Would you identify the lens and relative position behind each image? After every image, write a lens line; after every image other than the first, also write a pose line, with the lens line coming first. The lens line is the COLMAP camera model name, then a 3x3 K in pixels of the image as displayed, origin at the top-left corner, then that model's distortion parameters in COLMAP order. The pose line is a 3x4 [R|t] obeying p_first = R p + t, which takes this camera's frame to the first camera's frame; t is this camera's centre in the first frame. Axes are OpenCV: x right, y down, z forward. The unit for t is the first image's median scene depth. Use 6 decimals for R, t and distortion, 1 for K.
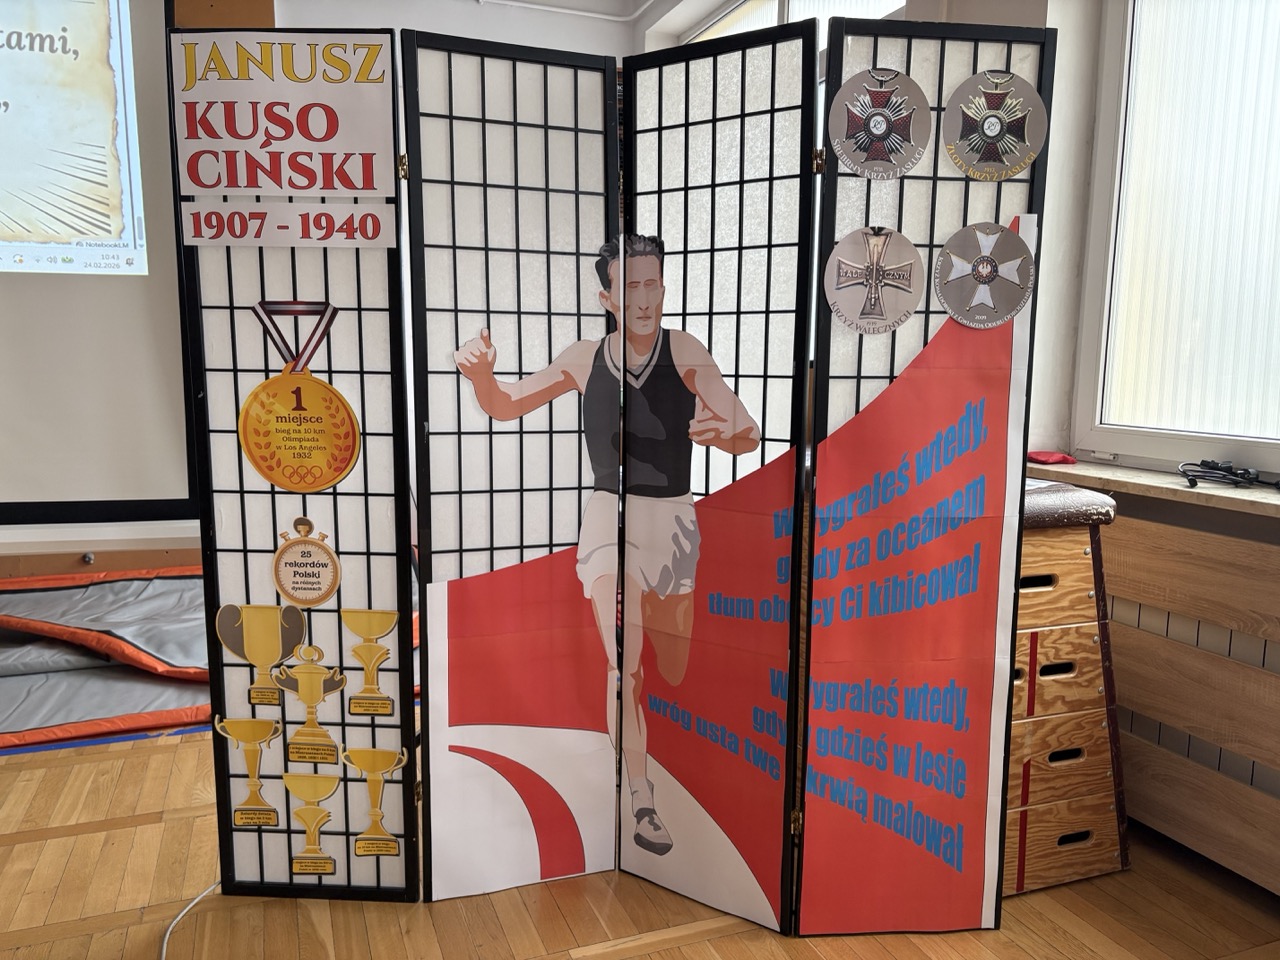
lens RADIAL K [[951.3, 0, 640.3], [0, 951.3, 464.1], [0, 0, 1]] dist [0.085880, -0.134055]
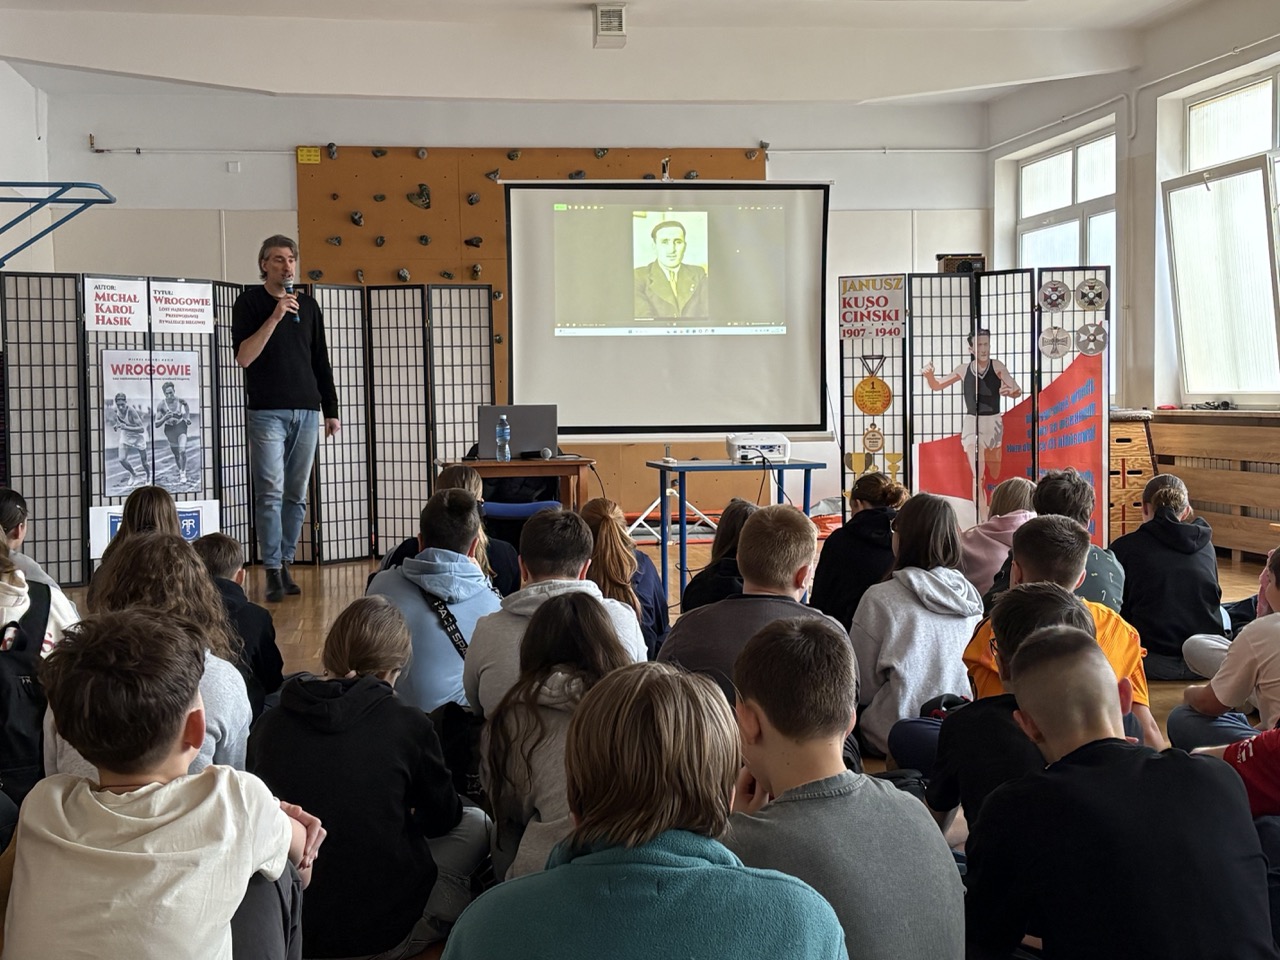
lens RADIAL K [[1746.0, 0, 650.3], [0, 1746.0, 483.5], [0, 0, 1]] dist [0.233327, -0.906771]
pose [[0.977739, -0.016787, -0.209151, 0.135049], [0.002326, 0.997600, -0.069198, 0.658763], [0.209811, 0.067171, 0.975432, -4.814527]]
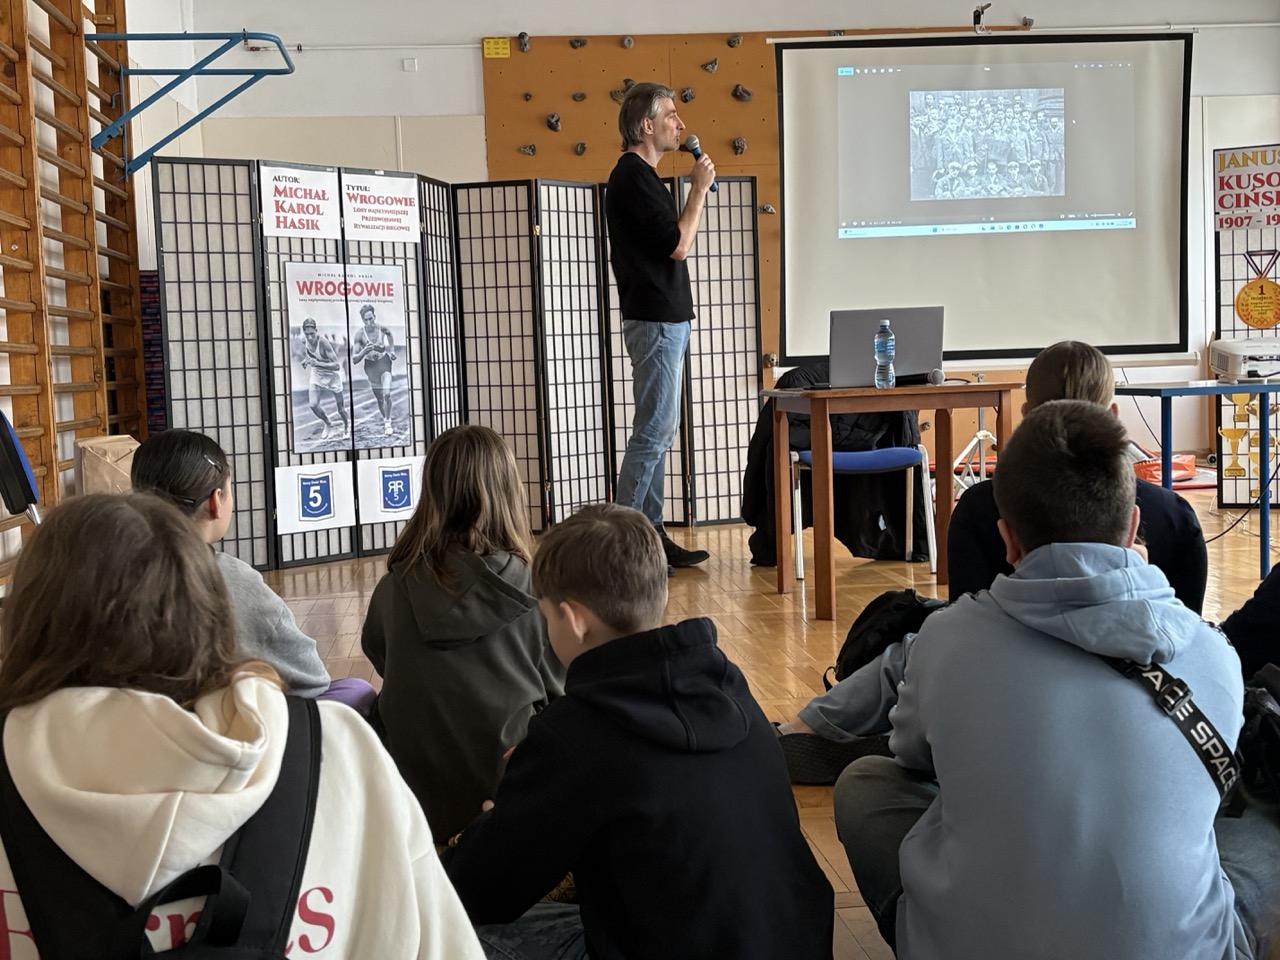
lens RADIAL K [[1568.8, 0, 640.0], [0, 1568.8, 480.0], [0, 0, 1]] dist [0.221530, -0.791986]
pose [[0.966708, -0.029661, -0.254158, -0.869643], [0.019196, 0.998866, -0.043558, 0.563200], [0.255162, 0.037229, 0.966181, -3.310924]]
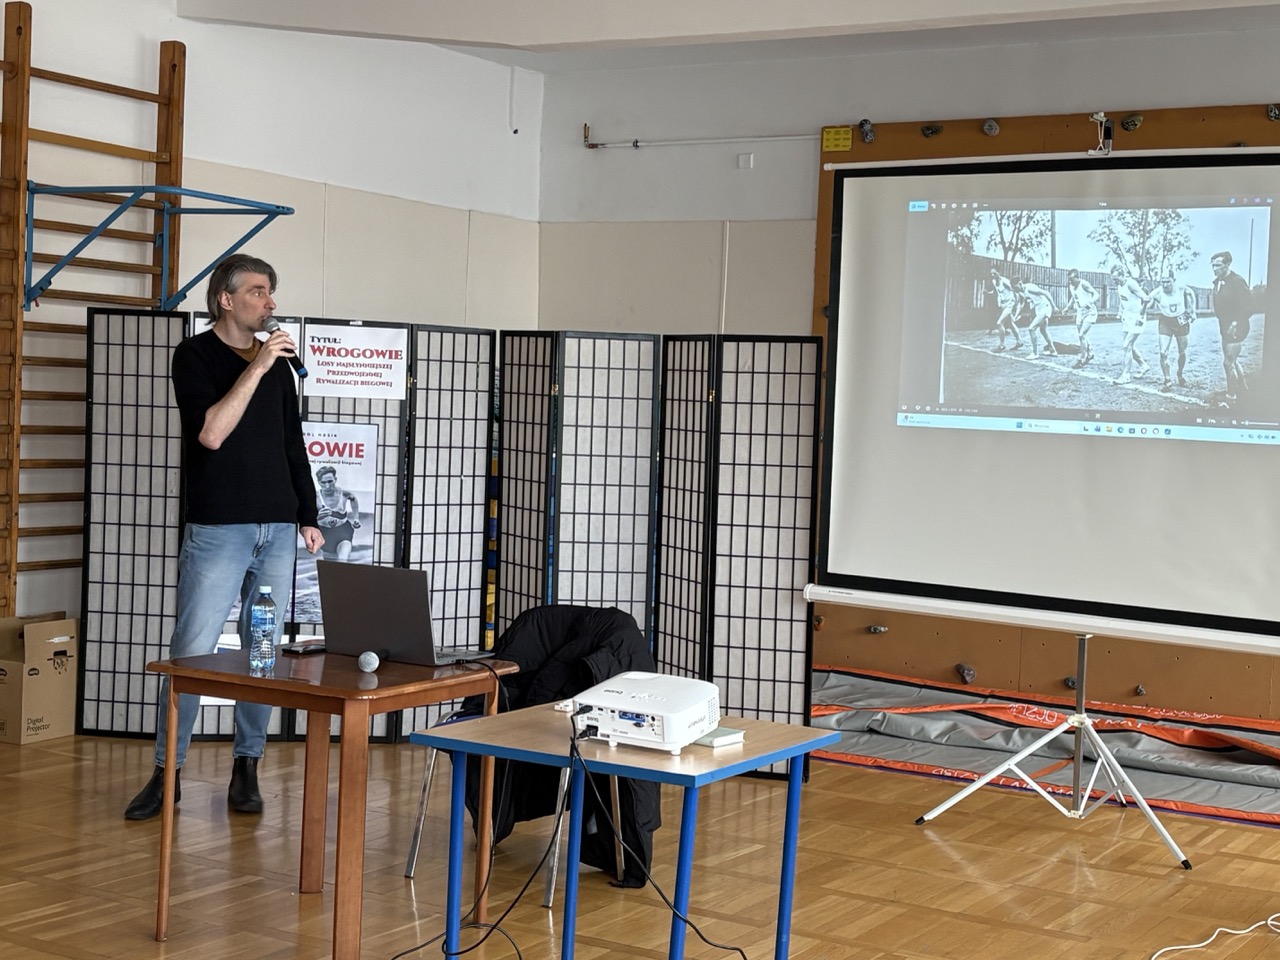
lens RADIAL K [[1904.4, 0, 639.1], [0, 1904.4, 504.2], [0, 0, 1]] dist [0.190025, -0.575849]
pose [[0.620085, 0.056601, -0.782490, 1.241311], [-0.127779, 0.991362, -0.029549, 0.083444], [0.774059, 0.118309, 0.621962, -1.885297]]
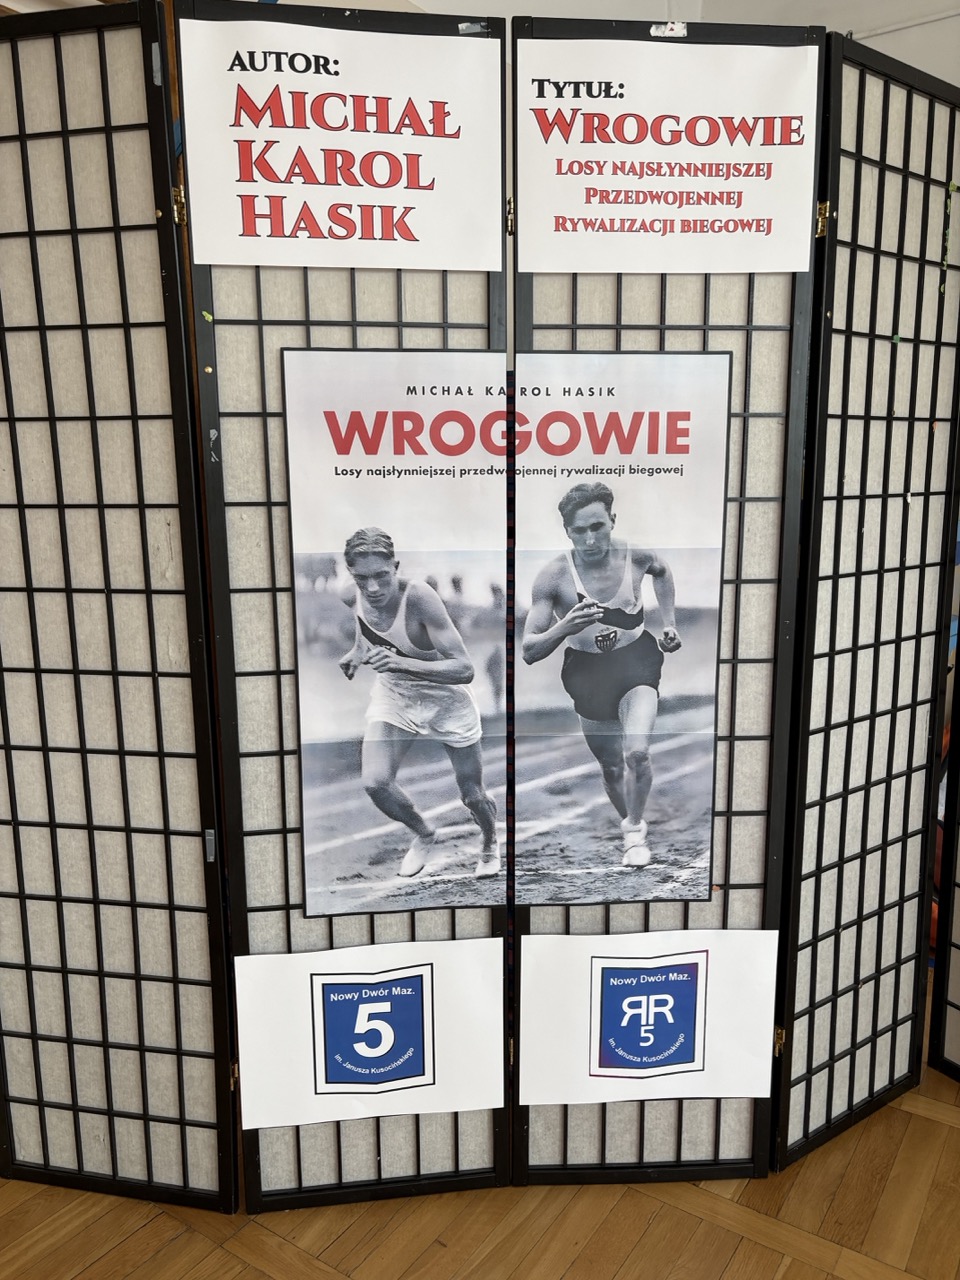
lens RADIAL K [[951.3, 0, 480.3], [0, 951.3, 651.0], [0, 0, 1]] dist [0.085880, -0.134055]
pose [[0.565810, 0.124266, -0.815118, -1.885225], [-0.080903, 0.992175, 0.095100, 0.030226], [0.820557, 0.012137, 0.571436, -0.312596]]
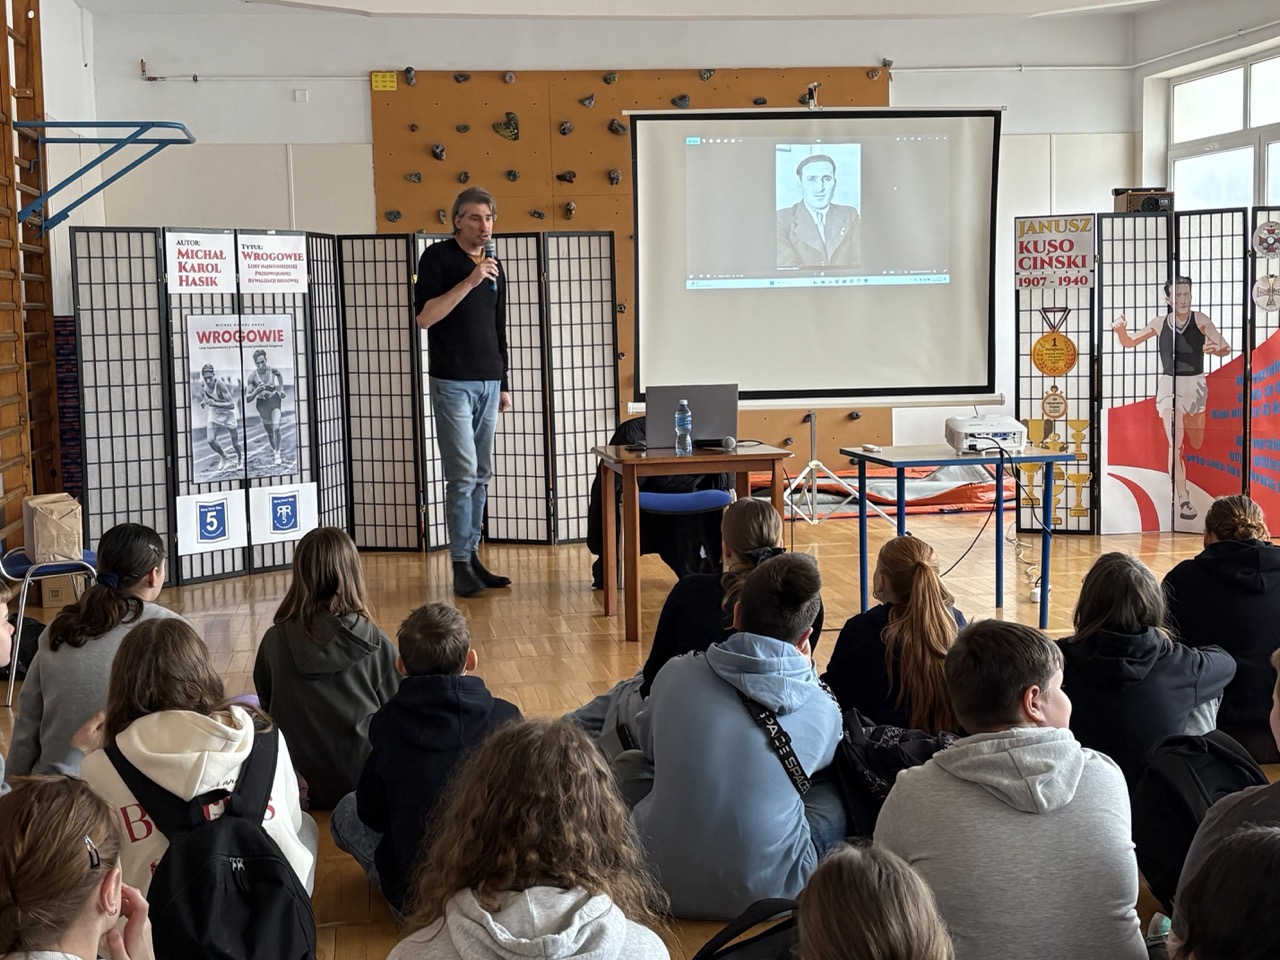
lens RADIAL K [[1744.4, 0, 636.7], [0, 1744.4, 478.1], [0, 0, 1]] dist [0.232920, -0.895581]
pose [[0.976961, -0.015401, -0.212861, -0.455688], [0.010564, 0.999660, -0.023842, 0.434939], [0.213156, 0.021044, 0.976792, -4.241124]]
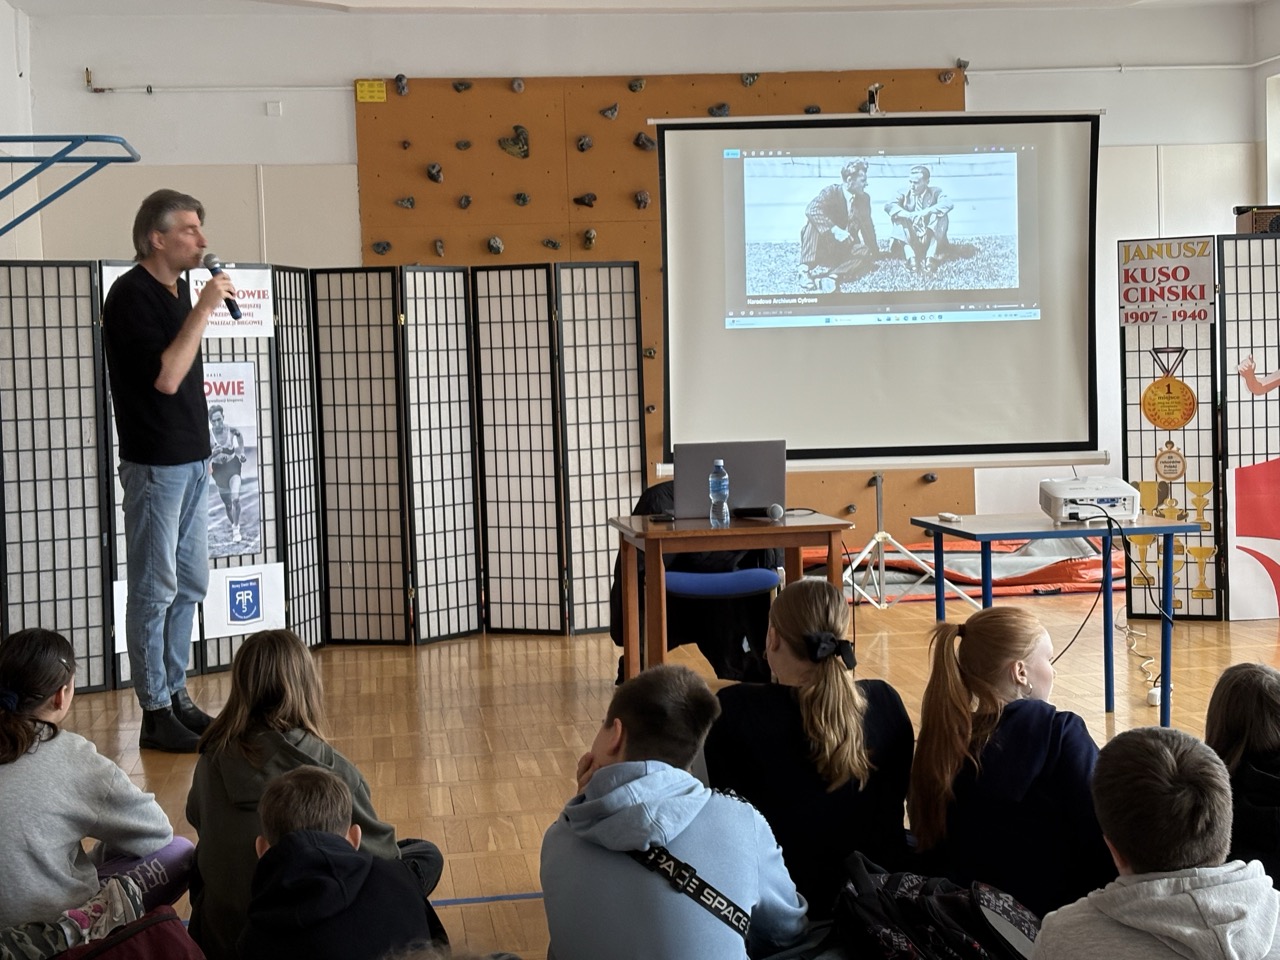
lens RADIAL K [[2008.5, 0, 644.0], [0, 2008.5, 457.6], [0, 0, 1]] dist [0.252670, -1.019745]
pose [[0.972931, -0.032315, -0.228826, -0.469088], [0.016468, 0.997353, -0.070829, 0.423829], [0.230509, 0.065143, 0.970887, -4.041598]]
